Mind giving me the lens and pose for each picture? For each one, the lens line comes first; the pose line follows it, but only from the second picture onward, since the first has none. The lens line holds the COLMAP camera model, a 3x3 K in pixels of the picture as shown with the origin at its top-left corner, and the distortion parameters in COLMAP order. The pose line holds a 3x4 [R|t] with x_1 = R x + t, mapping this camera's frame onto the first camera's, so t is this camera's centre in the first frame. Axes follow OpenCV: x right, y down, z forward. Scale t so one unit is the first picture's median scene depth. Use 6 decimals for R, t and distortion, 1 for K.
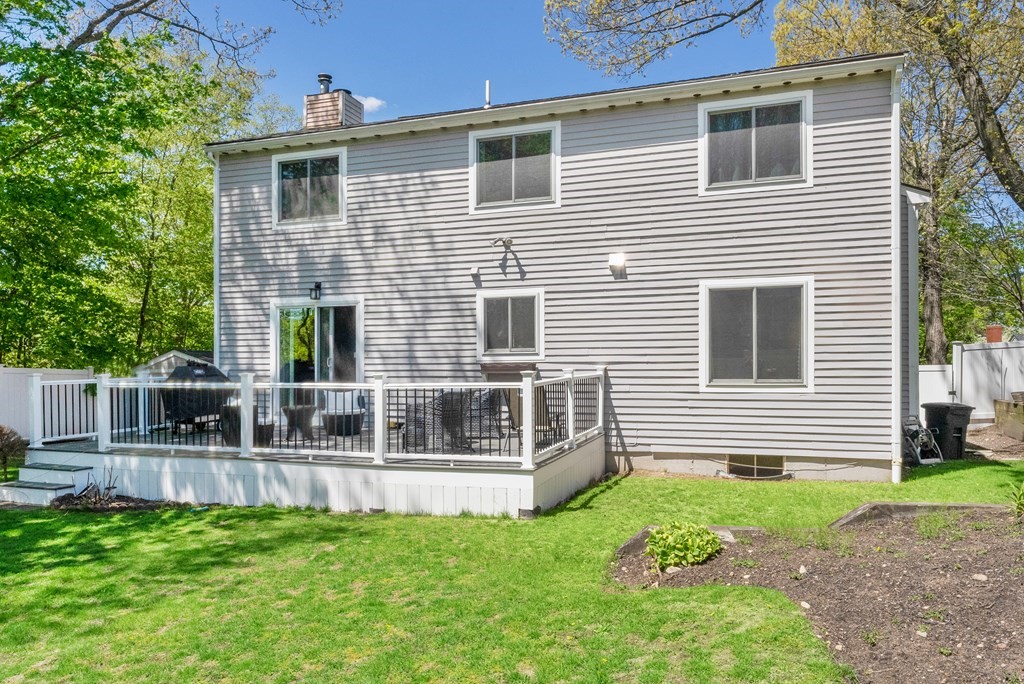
lens RADIAL K [[690.5, 0, 514.4], [0, 690.5, 343.6], [0, 0, 1]] dist [0.003161, -0.004488]
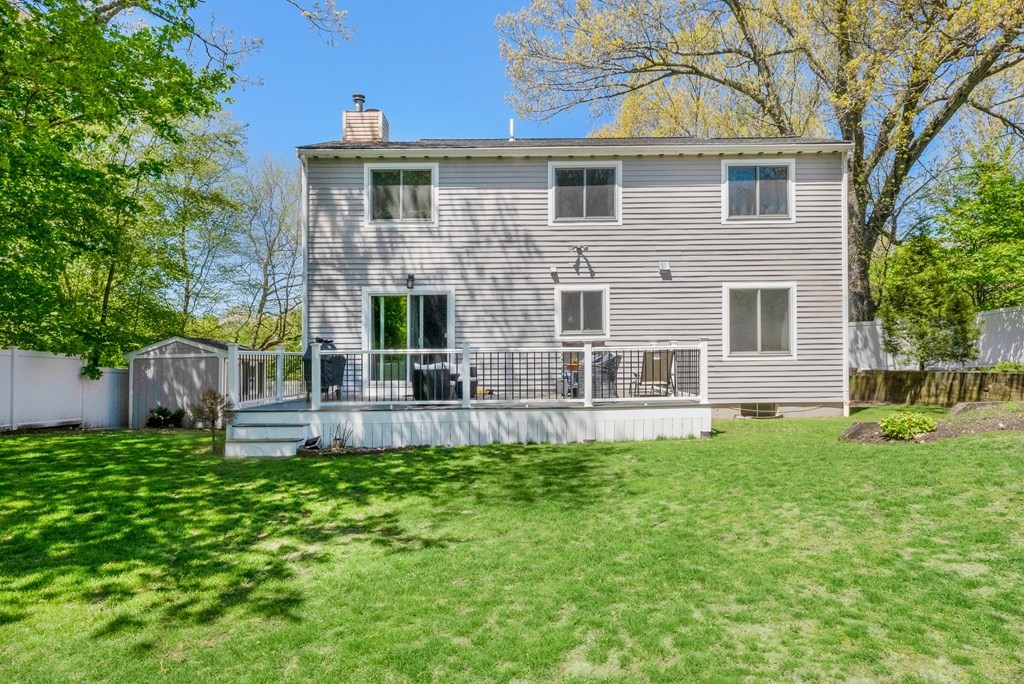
lens RADIAL K [[612.1, 0, 516.9], [0, 612.1, 343.1], [0, 0, 1]] dist [0.007689, 0.001978]
pose [[0.947610, 0.006940, 0.319353, -0.504449], [-0.004210, 0.999948, -0.009238, 0.043837], [-0.319401, 0.007409, 0.947591, -0.063847]]
